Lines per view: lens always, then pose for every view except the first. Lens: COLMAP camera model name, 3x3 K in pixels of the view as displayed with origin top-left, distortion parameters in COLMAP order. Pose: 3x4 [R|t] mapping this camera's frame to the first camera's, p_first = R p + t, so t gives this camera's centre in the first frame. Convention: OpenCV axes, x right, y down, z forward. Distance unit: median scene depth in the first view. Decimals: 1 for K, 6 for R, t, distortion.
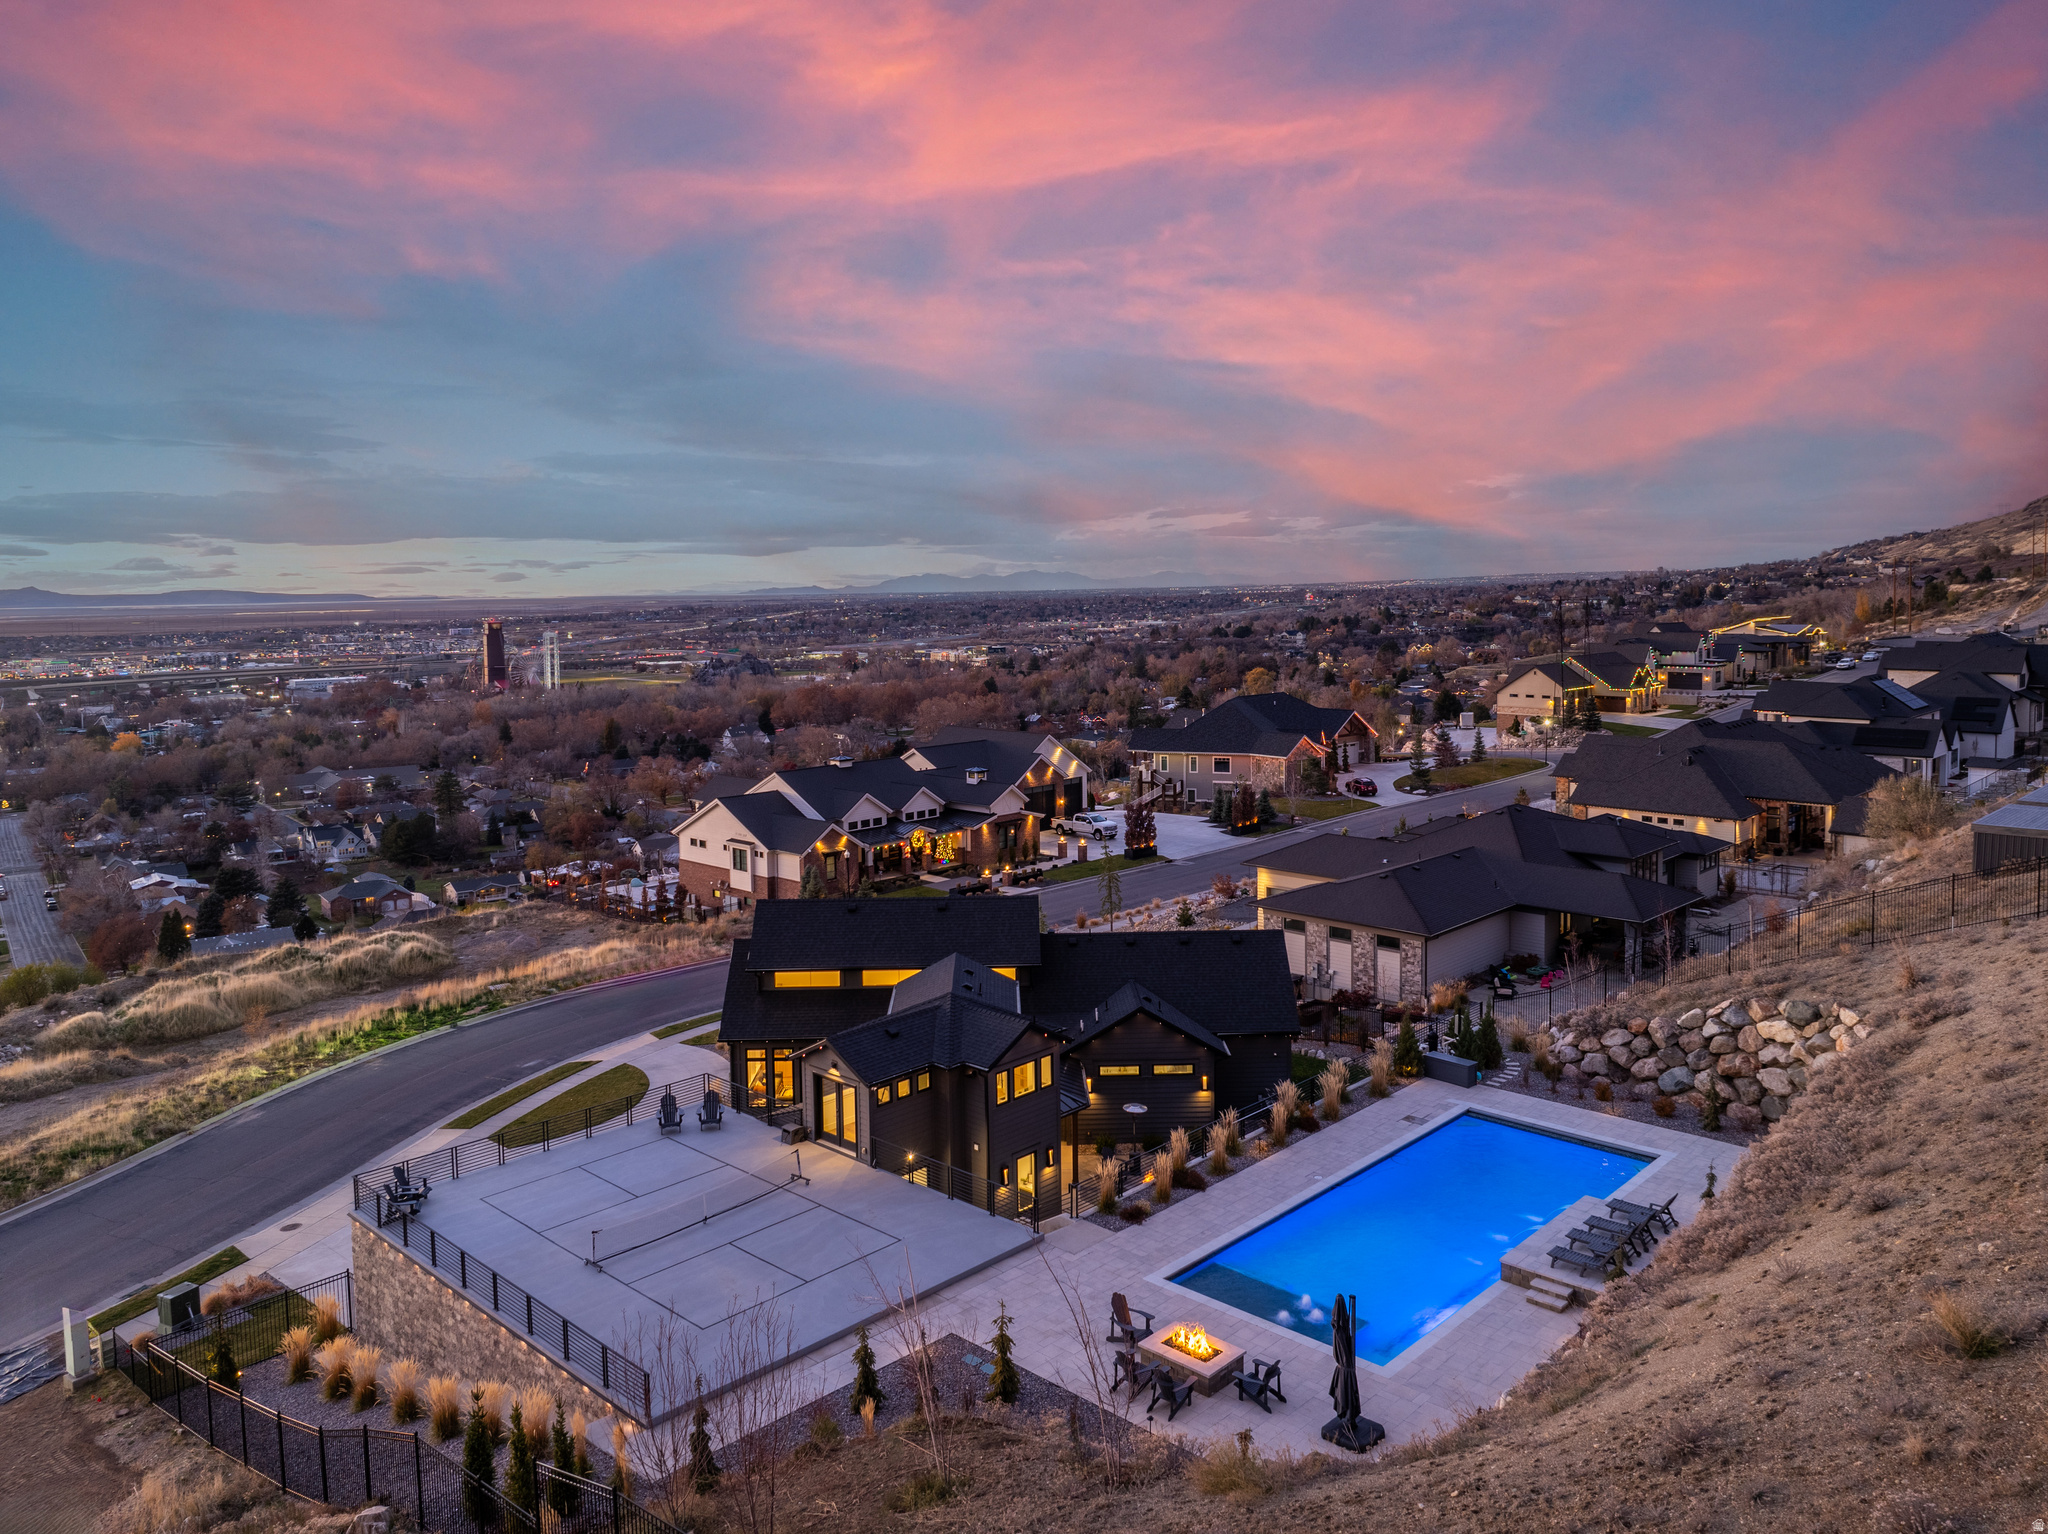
lens RADIAL K [[1524.7, 0, 1056.9], [0, 1524.7, 677.6], [0, 0, 1]] dist [-0.034208, -0.011675]
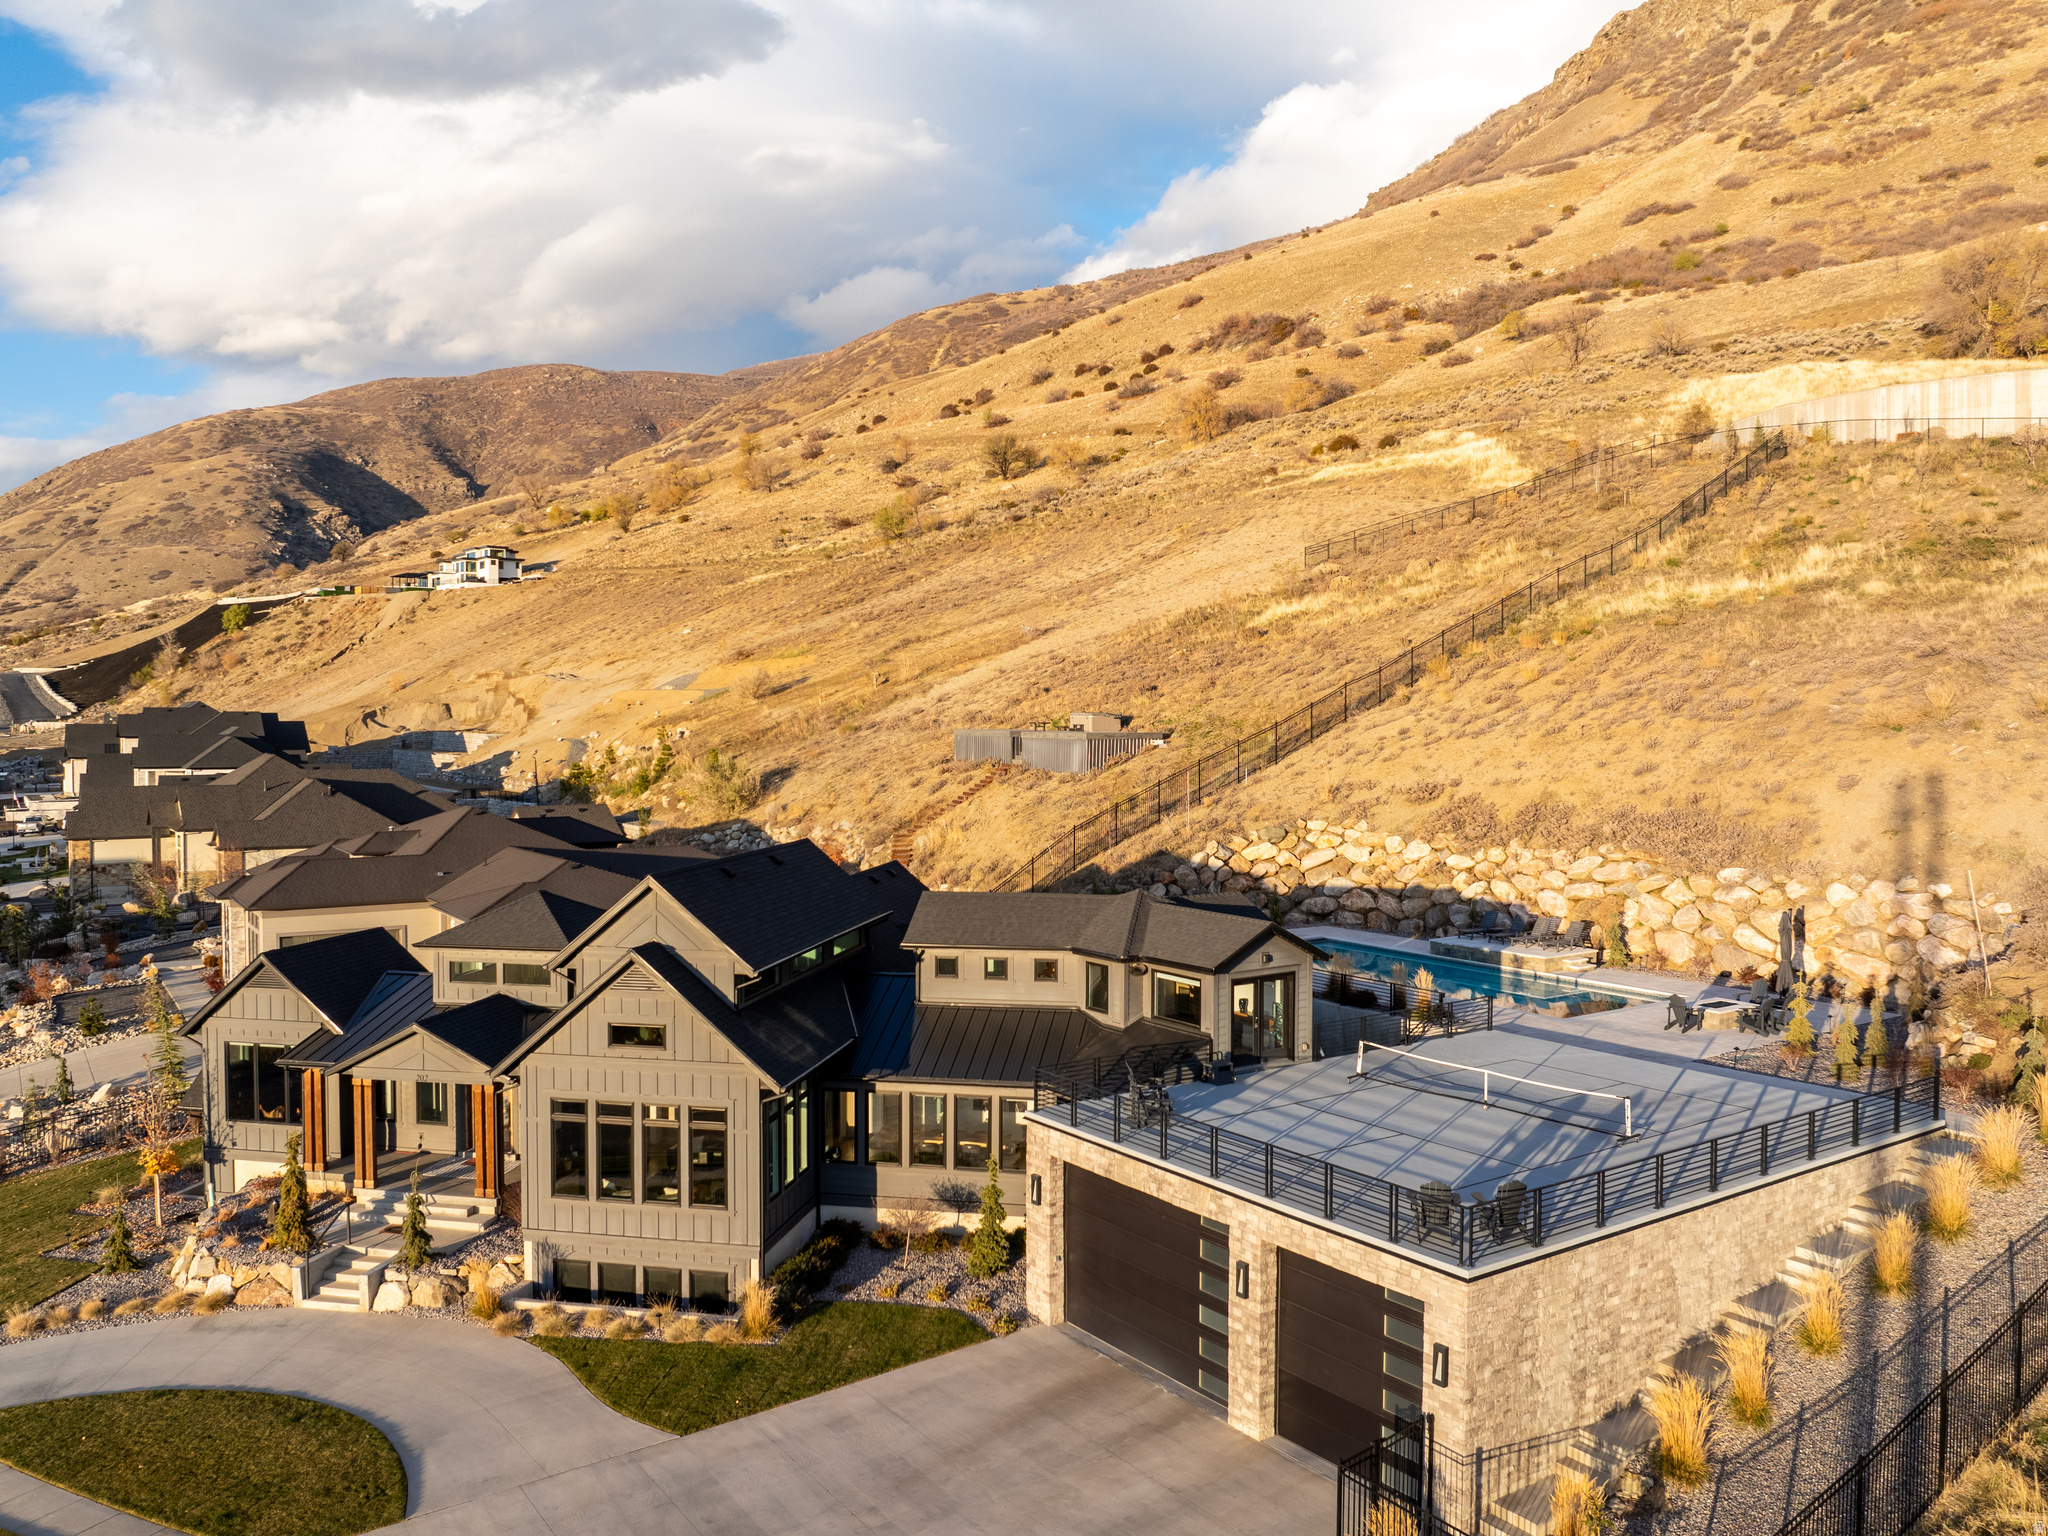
lens RADIAL K [[1619.4, 0, 1033.9], [0, 1619.4, 715.4], [0, 0, 1]] dist [-0.032522, -0.013482]
pose [[0.208362, 0.009257, 0.978008, -0.483345], [0.064111, 0.997675, -0.023102, 0.067676], [-0.975948, 0.067515, 0.207285, 0.449148]]
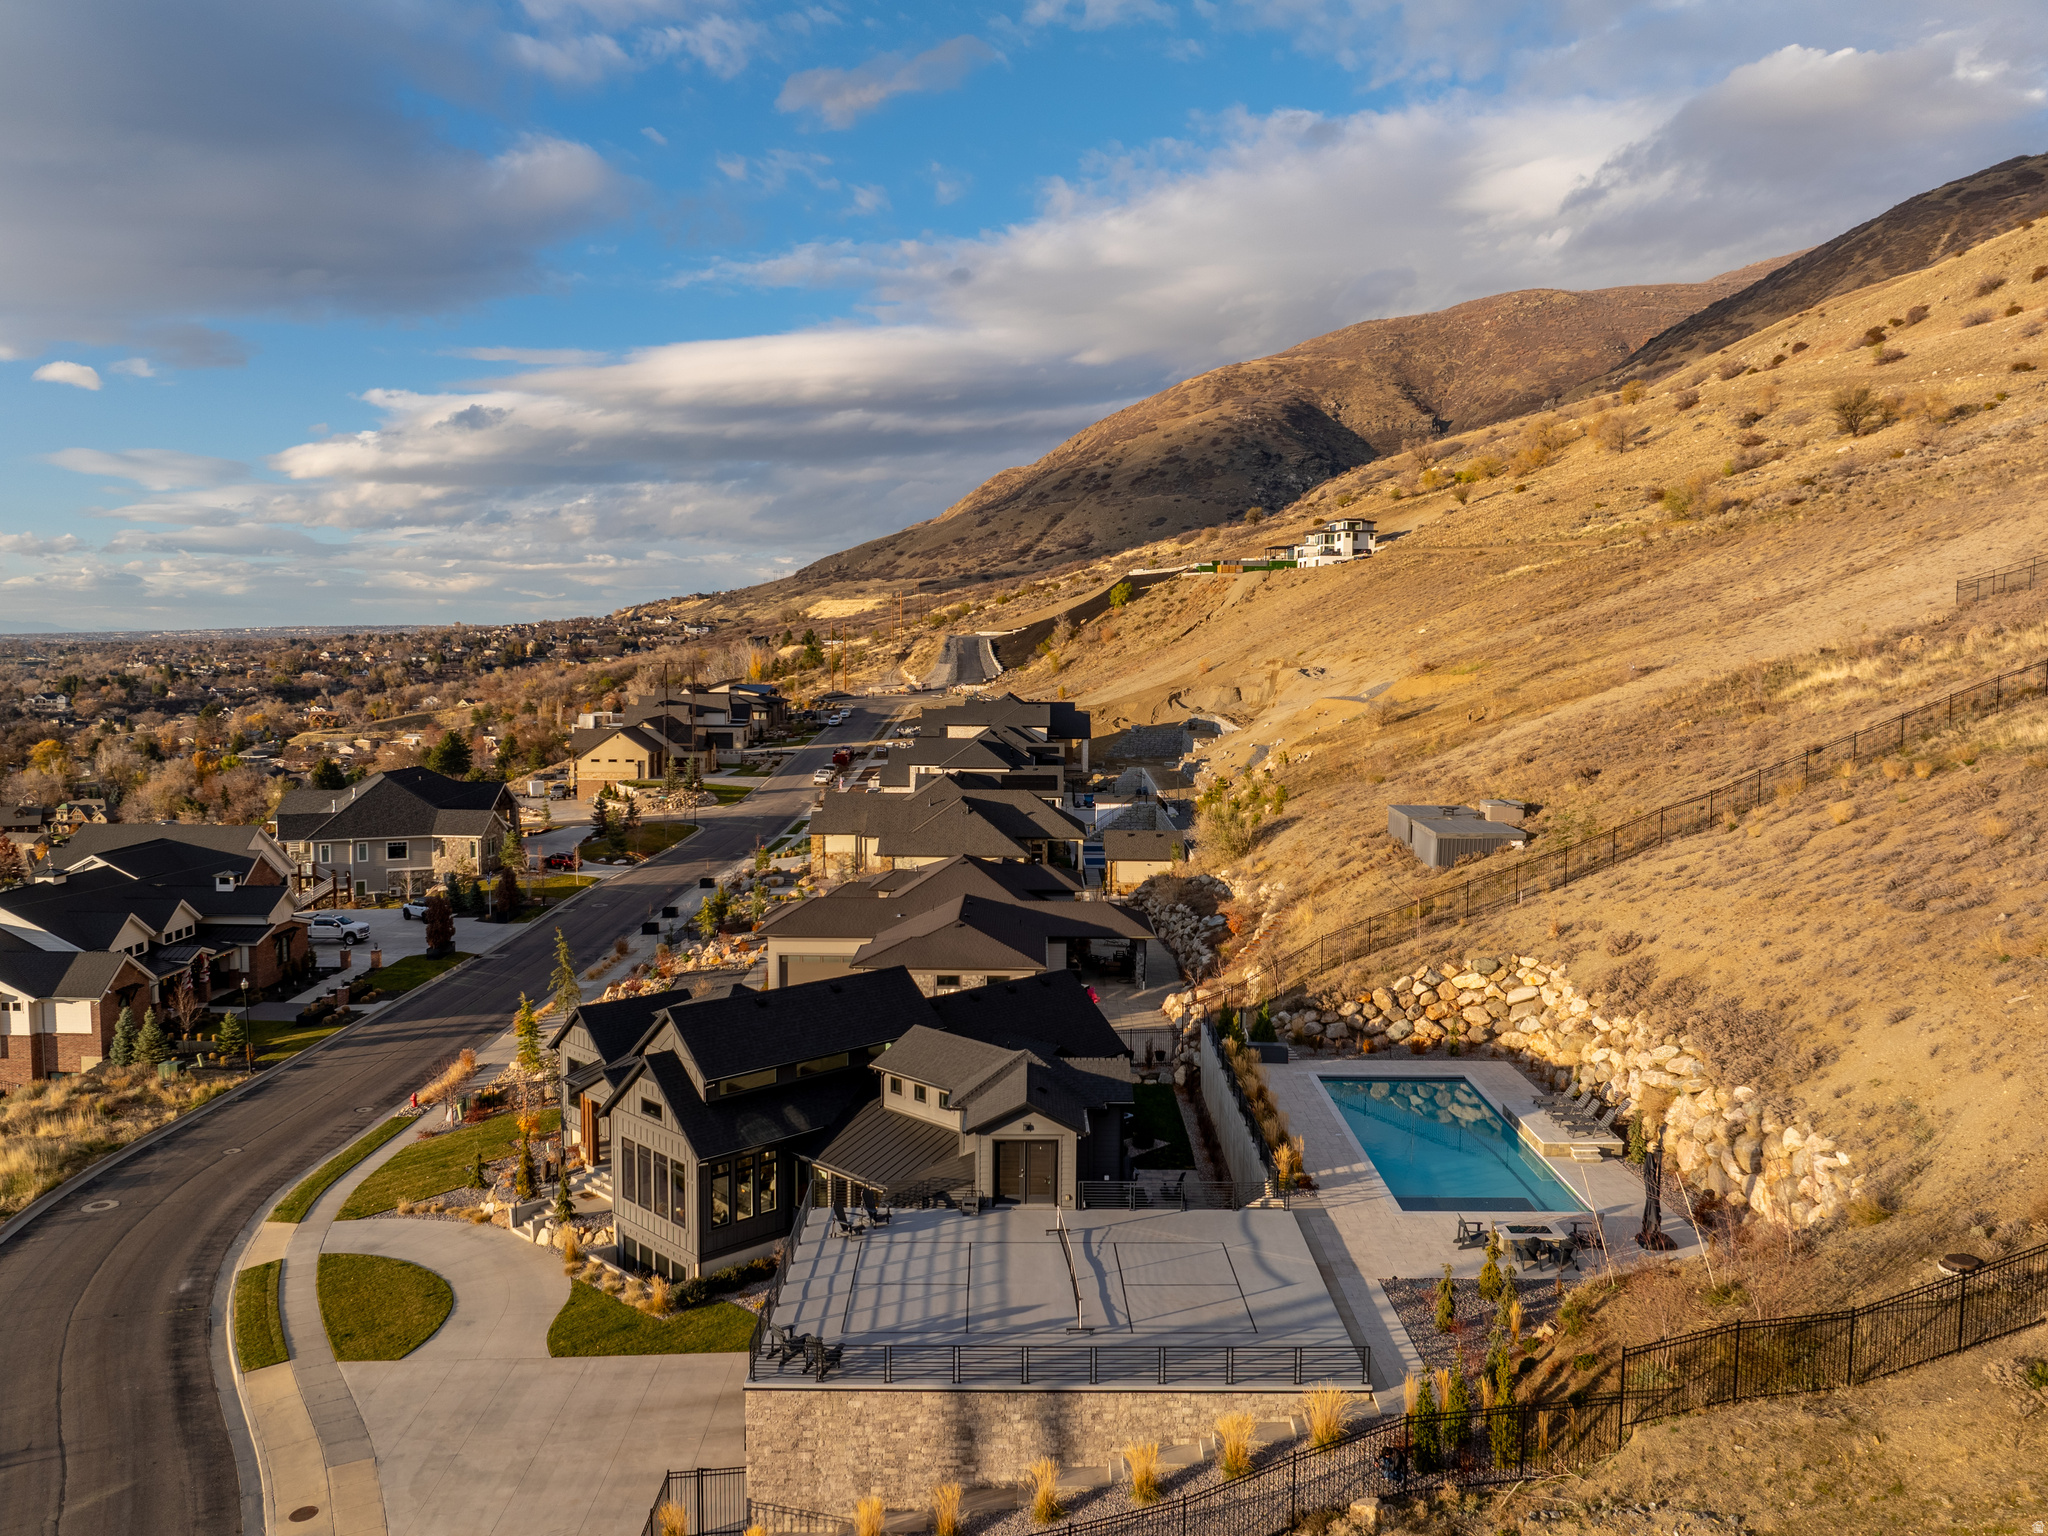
lens RADIAL K [[1619.4, 0, 1020.0], [0, 1619.4, 734.5], [0, 0, 1]] dist [-0.032522, -0.013482]
pose [[0.733413, -0.031386, 0.679059, -0.437917], [0.033016, 0.999399, 0.010534, -0.015125], [-0.678981, 0.014694, 0.734008, 0.081496]]
